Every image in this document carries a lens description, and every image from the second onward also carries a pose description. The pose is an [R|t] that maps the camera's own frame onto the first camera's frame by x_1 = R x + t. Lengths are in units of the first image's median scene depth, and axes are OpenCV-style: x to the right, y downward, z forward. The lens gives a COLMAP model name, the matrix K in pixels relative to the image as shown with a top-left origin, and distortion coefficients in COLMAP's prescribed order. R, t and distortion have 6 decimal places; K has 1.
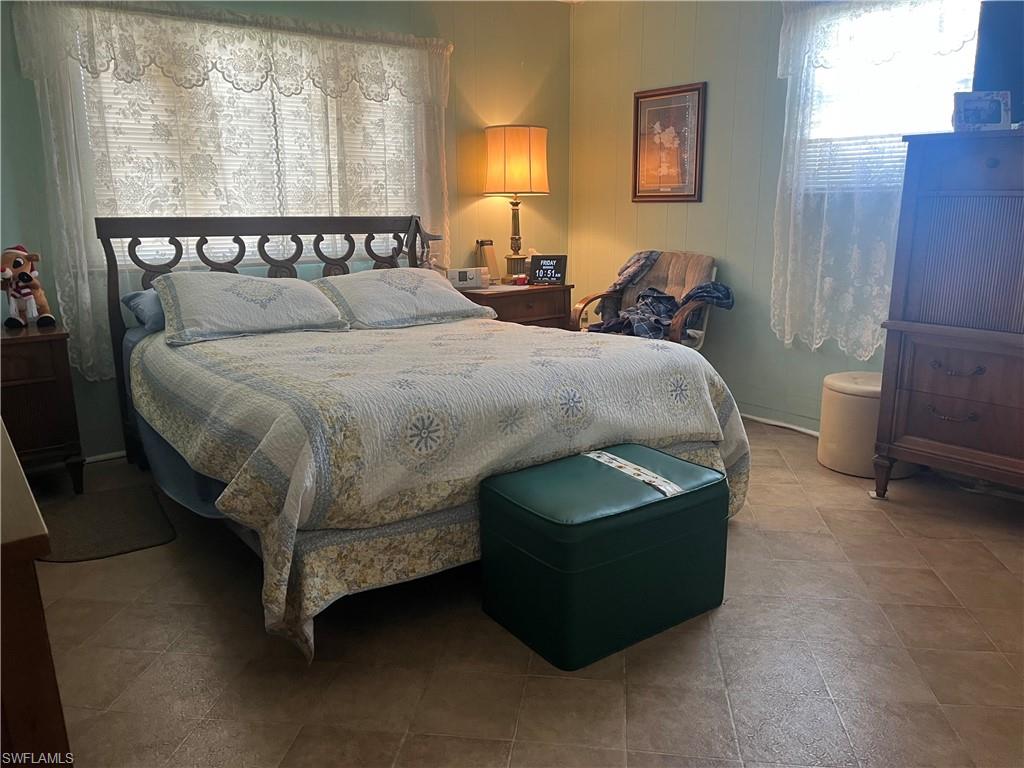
lens RADIAL K [[777.7, 0, 506.0], [0, 777.7, 387.1], [0, 0, 1]] dist [0.048663, -0.071463]
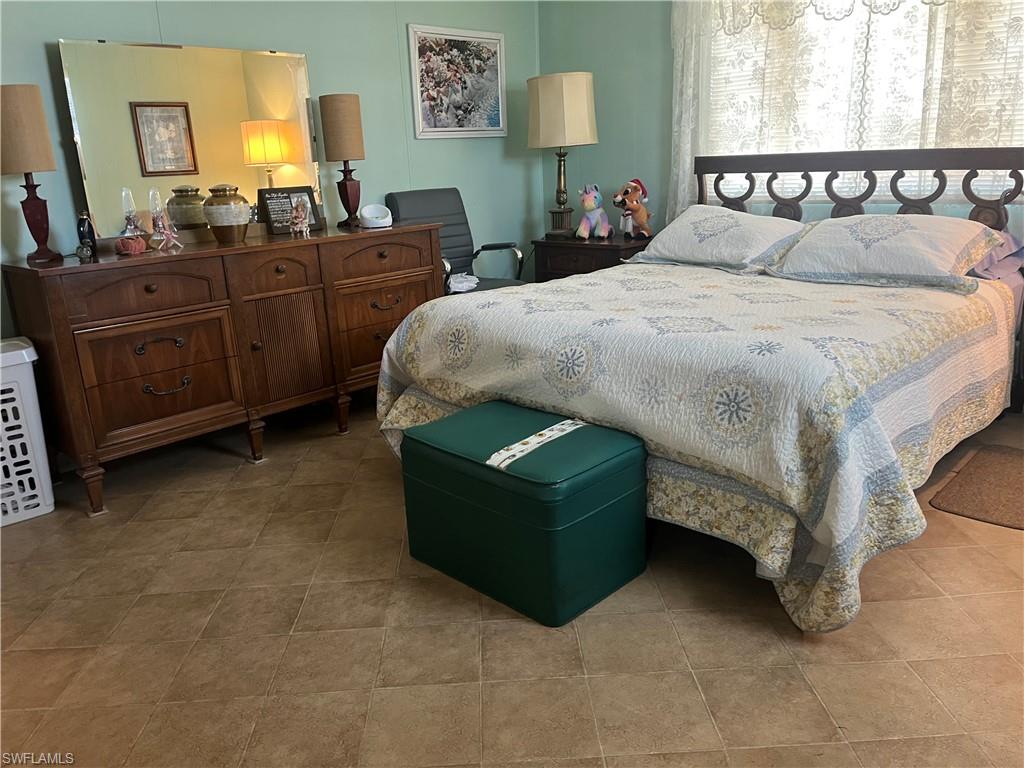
lens RADIAL K [[777.7, 0, 505.2], [0, 777.7, 379.9], [0, 0, 1]] dist [0.048663, -0.071463]
pose [[0.146226, 0.270162, -0.951646, 0.658991], [-0.178674, 0.953378, 0.243200, -0.119424], [0.972982, 0.134472, 0.187679, 0.492380]]
